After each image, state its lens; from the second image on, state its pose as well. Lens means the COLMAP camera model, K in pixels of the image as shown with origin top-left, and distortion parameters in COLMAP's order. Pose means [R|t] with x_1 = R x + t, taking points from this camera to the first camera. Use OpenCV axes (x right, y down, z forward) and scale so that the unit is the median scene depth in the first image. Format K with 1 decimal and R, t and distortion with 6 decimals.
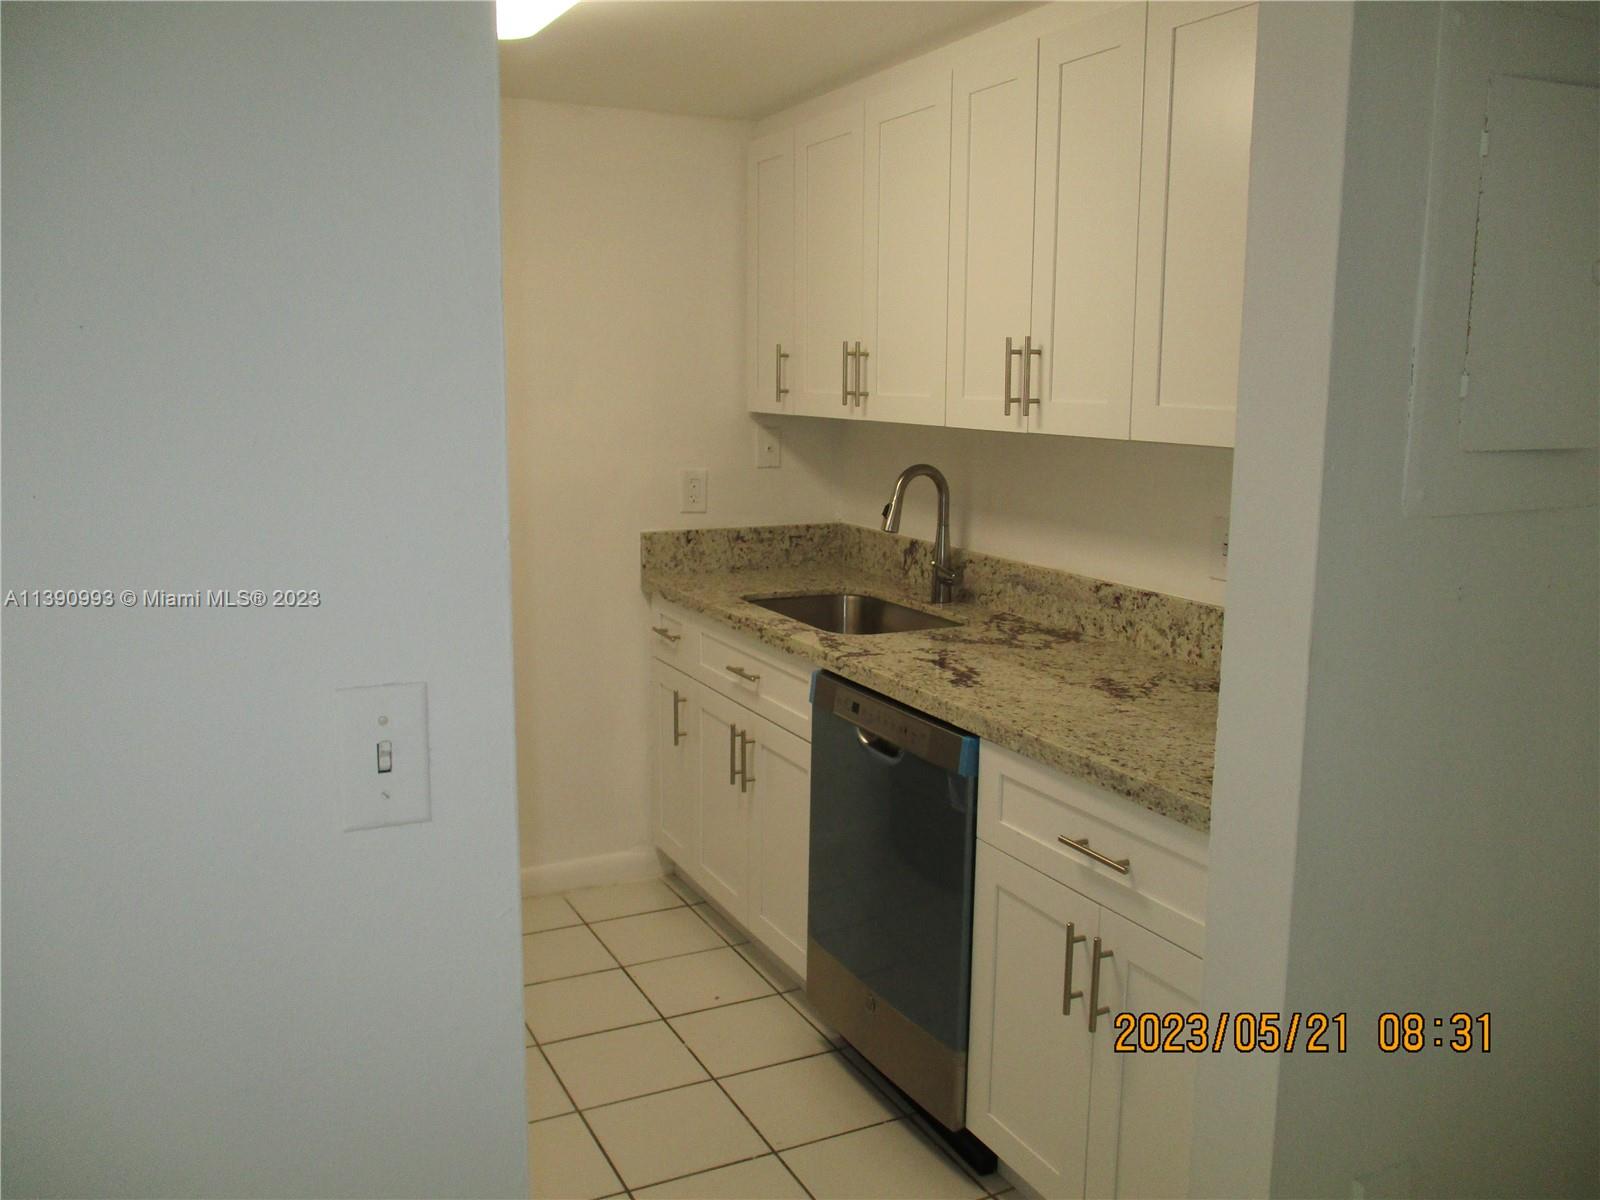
lens RADIAL K [[1338.1, 0, 799.8], [0, 1338.1, 600.8], [0, 0, 1]] dist [-0.022203, 0.003263]
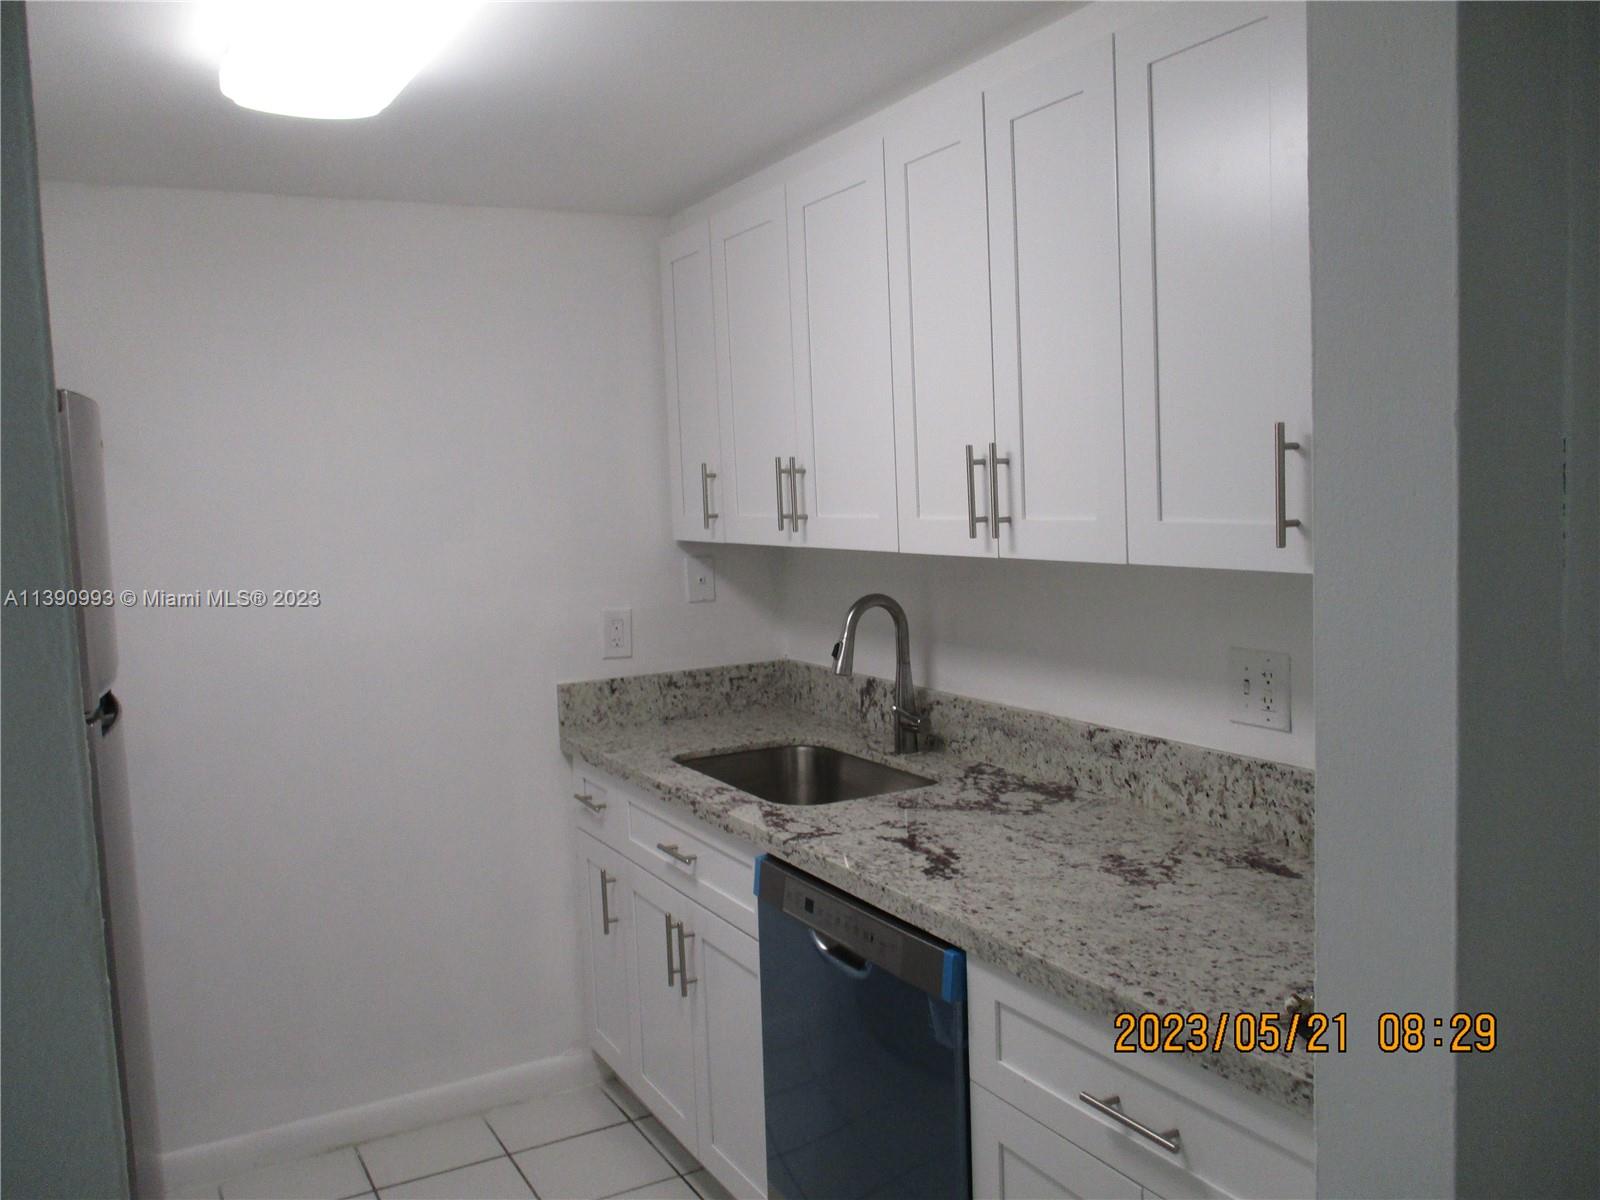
lens RADIAL K [[1338.1, 0, 800.4], [0, 1338.1, 597.1], [0, 0, 1]] dist [-0.022203, 0.003263]
pose [[0.998232, -0.050442, 0.031448, 0.017704], [0.052878, 0.995214, -0.082172, -0.034337], [-0.027153, 0.083689, 0.996122, 0.155748]]
